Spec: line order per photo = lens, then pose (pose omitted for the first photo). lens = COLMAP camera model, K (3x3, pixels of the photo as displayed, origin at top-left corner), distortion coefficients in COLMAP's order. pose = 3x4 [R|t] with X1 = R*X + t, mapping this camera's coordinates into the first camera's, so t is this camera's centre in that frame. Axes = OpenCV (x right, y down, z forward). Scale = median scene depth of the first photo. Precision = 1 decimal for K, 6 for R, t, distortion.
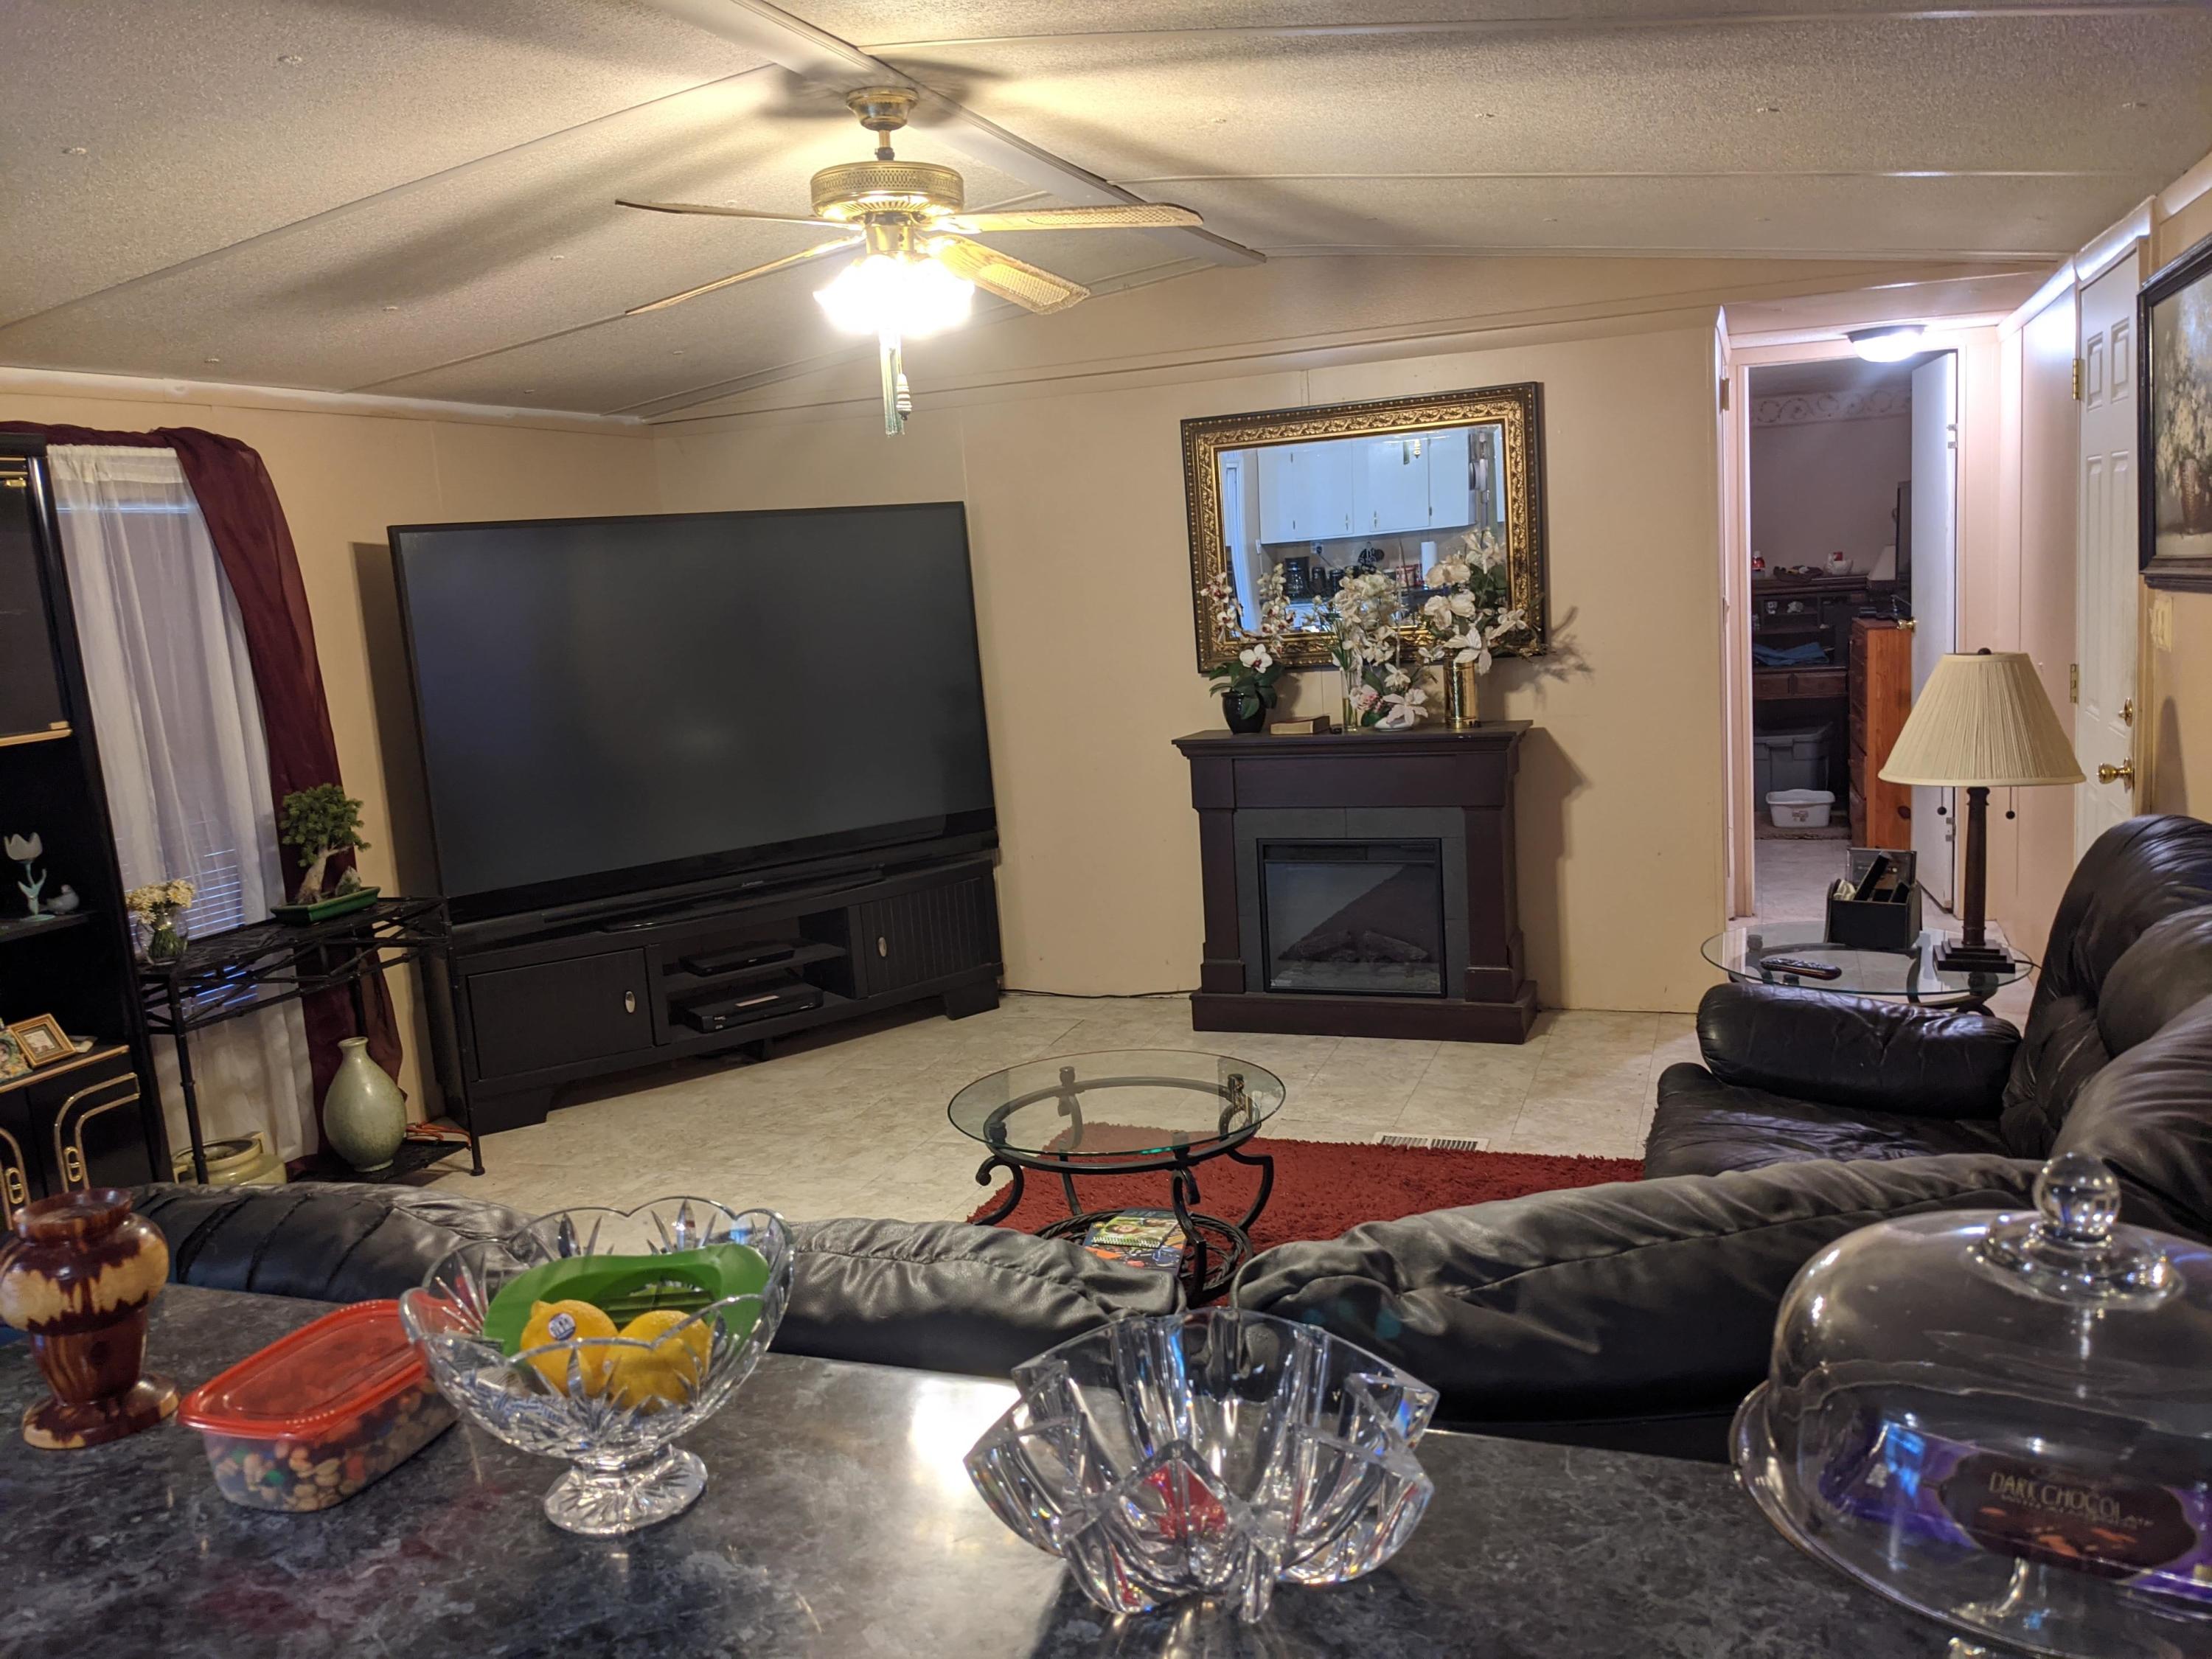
lens RADIAL K [[1777.8, 0, 1106.0], [0, 1777.8, 829.5], [0, 0, 1]] dist [0.116643, -0.160703]
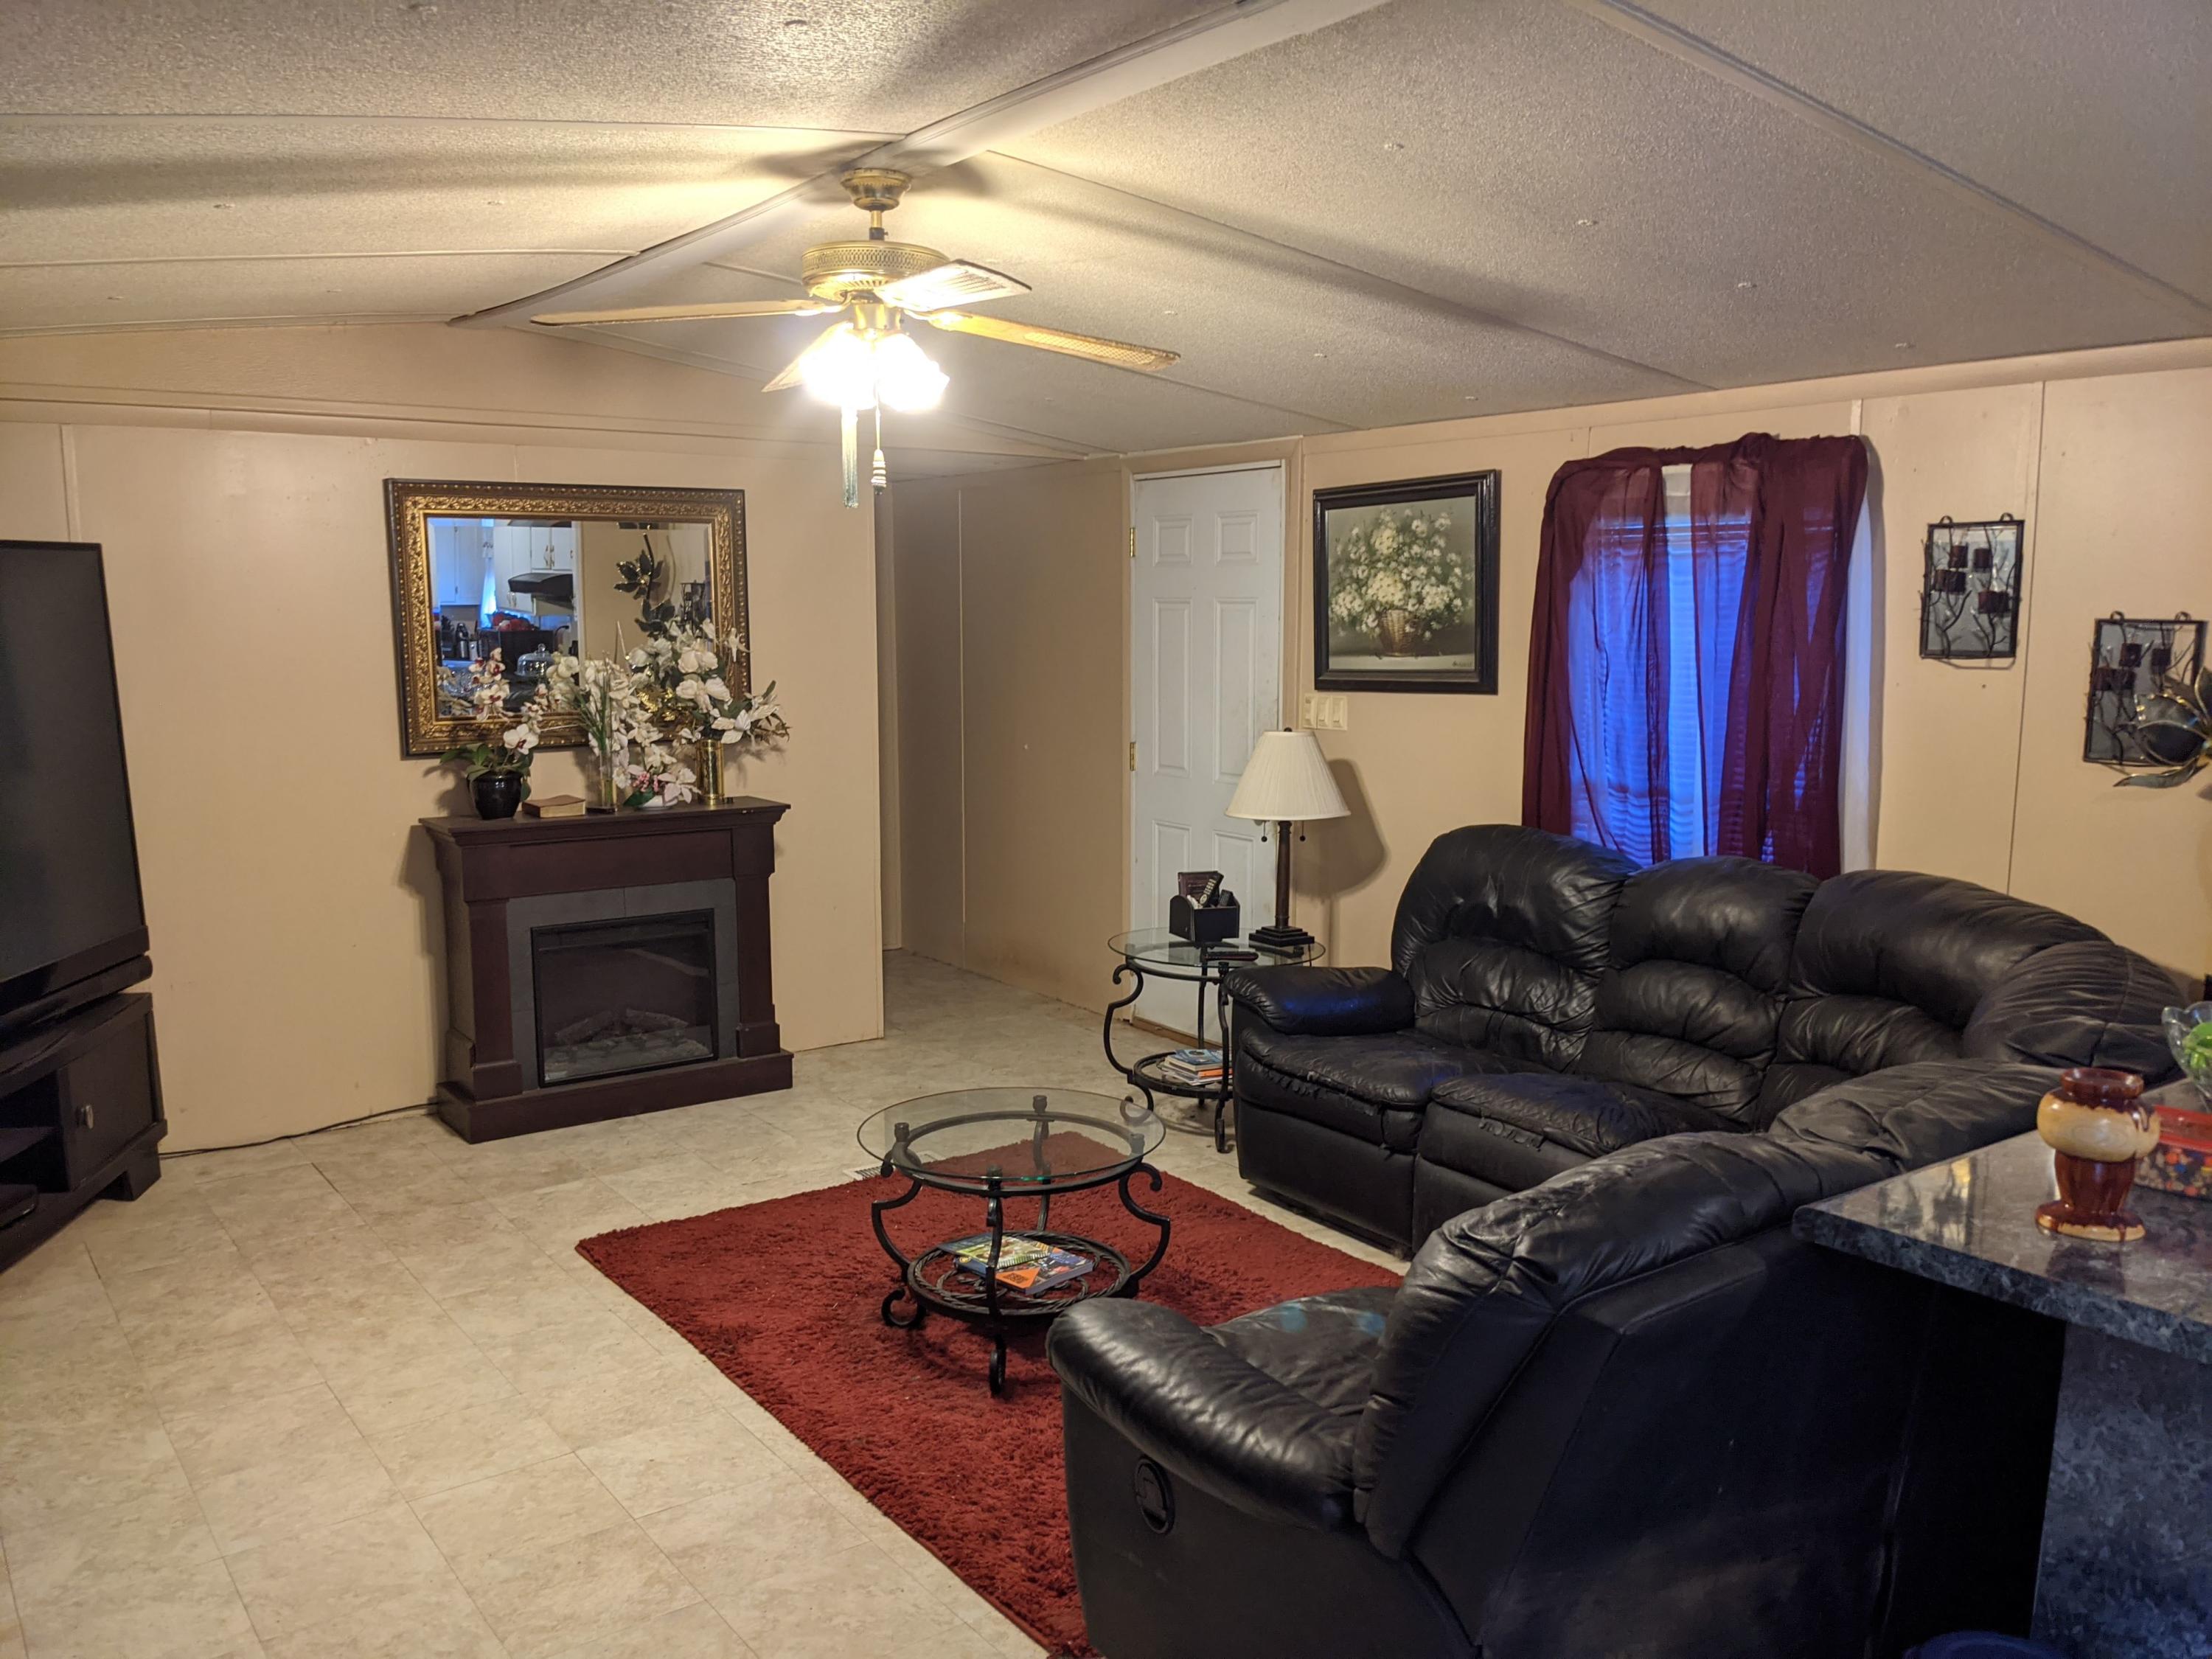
lens RADIAL K [[1777.8, 0, 1106.0], [0, 1777.8, 829.5], [0, 0, 1]] dist [0.116643, -0.160703]
pose [[0.562914, -0.042366, 0.825429, -0.537080], [0.089216, 0.995965, -0.009723, -0.010194], [-0.821686, 0.079114, 0.564423, 0.201178]]
